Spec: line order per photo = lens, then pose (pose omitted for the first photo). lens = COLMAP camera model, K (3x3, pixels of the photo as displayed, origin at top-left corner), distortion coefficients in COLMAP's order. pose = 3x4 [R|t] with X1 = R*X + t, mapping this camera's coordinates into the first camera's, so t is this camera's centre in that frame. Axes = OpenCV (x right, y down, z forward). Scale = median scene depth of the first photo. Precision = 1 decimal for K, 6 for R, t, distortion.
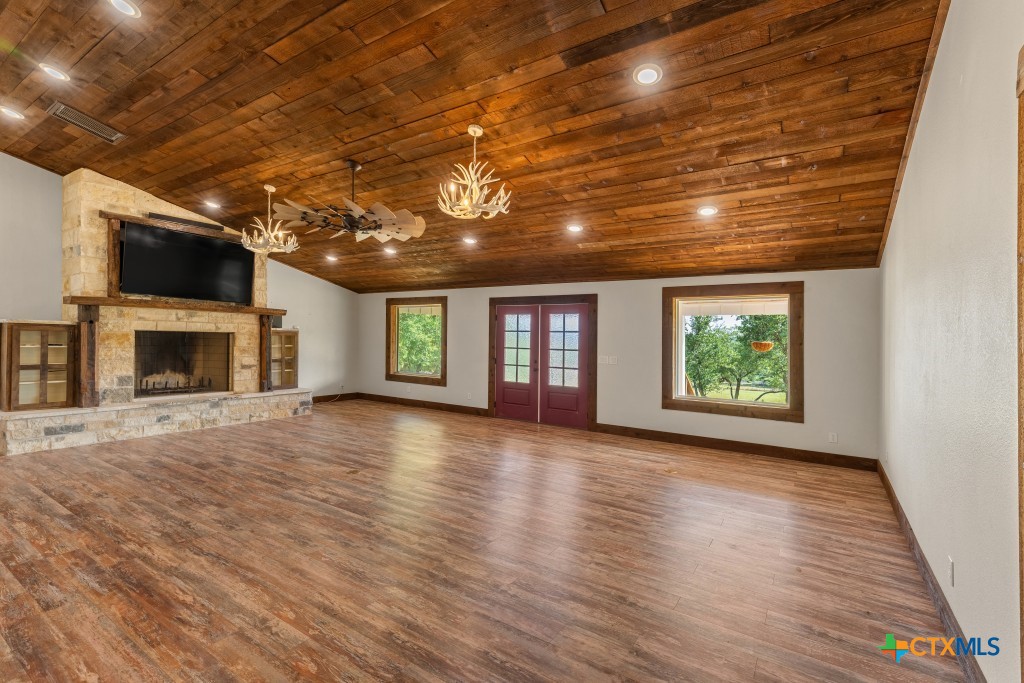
lens RADIAL K [[460.9, 0, 519.6], [0, 460.9, 345.5], [0, 0, 1]] dist [-0.006510, 0.004952]
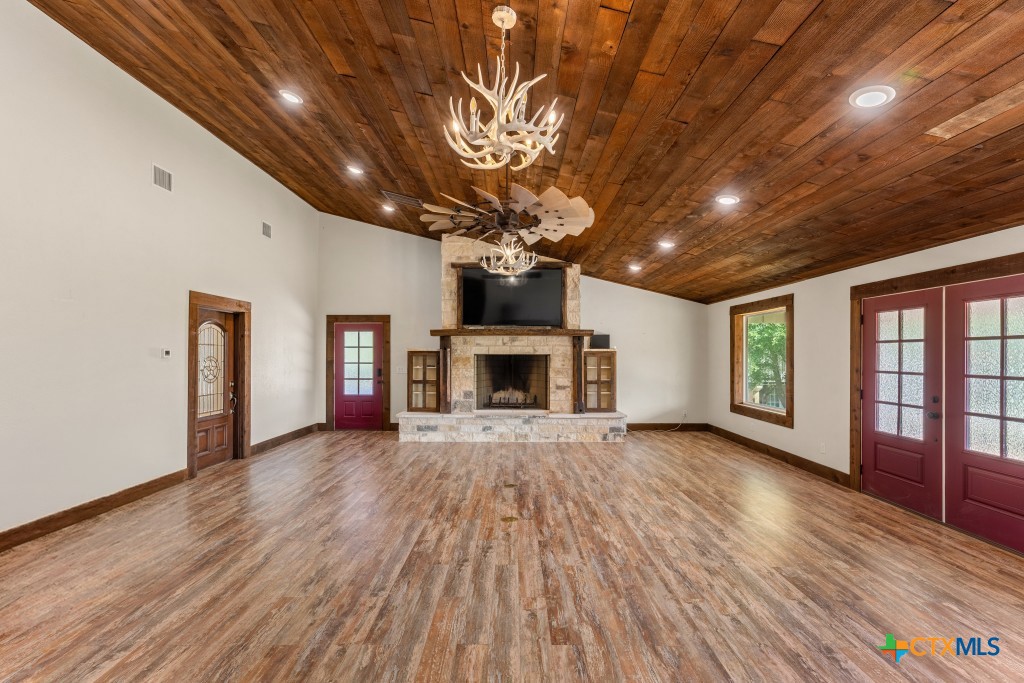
lens RADIAL K [[460.9, 0, 512.6], [0, 460.9, 359.8], [0, 0, 1]] dist [-0.006510, 0.004952]
pose [[0.537292, -0.011227, -0.843321, 0.260074], [-0.001887, 0.999893, -0.014514, -0.000549], [0.843394, 0.009390, 0.537213, 0.419110]]
